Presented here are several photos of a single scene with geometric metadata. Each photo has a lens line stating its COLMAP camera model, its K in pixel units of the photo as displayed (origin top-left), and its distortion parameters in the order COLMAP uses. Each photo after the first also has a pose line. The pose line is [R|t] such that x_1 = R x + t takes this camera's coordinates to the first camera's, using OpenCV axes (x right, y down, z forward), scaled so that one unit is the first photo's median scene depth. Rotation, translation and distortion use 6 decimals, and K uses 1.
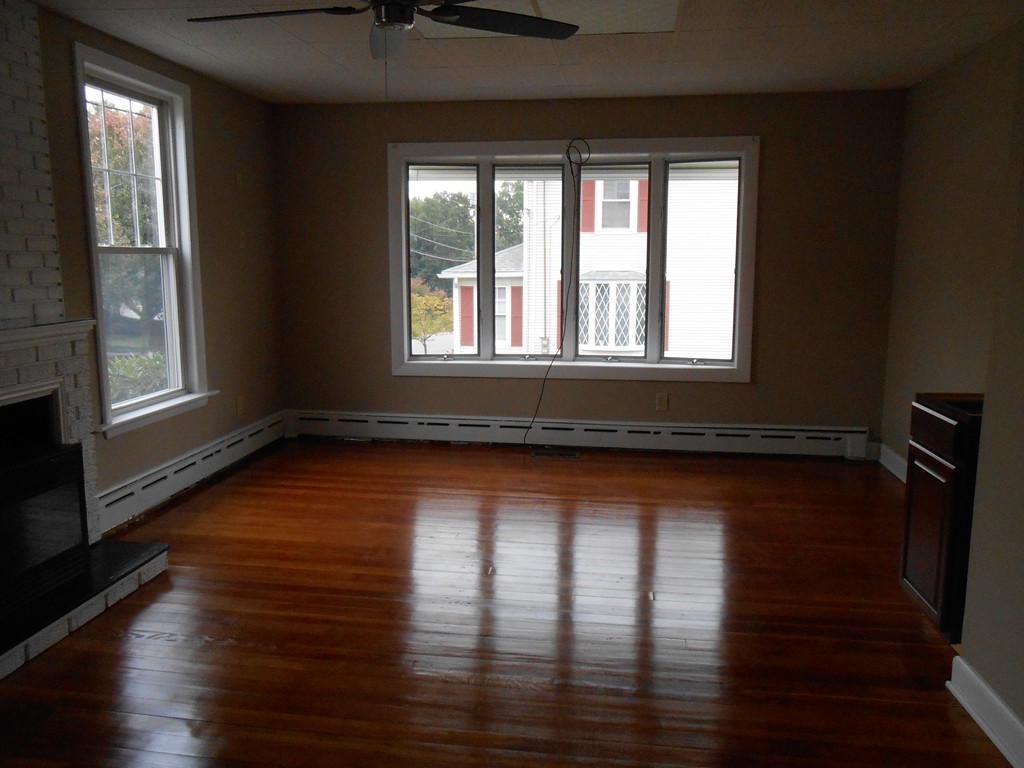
lens RADIAL K [[811.3, 0, 515.4], [0, 811.3, 394.6], [0, 0, 1]] dist [0.010045, 0.003955]
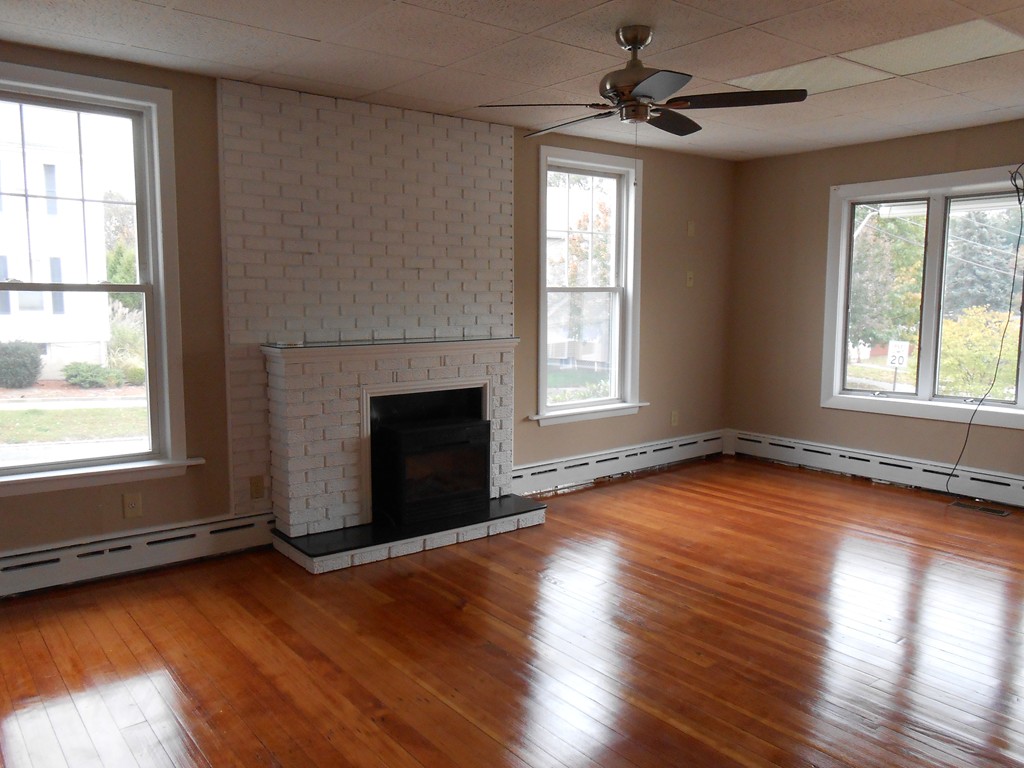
lens RADIAL K [[811.3, 0, 511.9], [0, 811.3, 384.6], [0, 0, 1]] dist [0.010045, 0.003955]
pose [[0.732980, 0.072606, -0.676365, 0.326455], [-0.110217, 0.993826, -0.012758, 0.006314], [0.671262, 0.083899, 0.736456, -0.038174]]
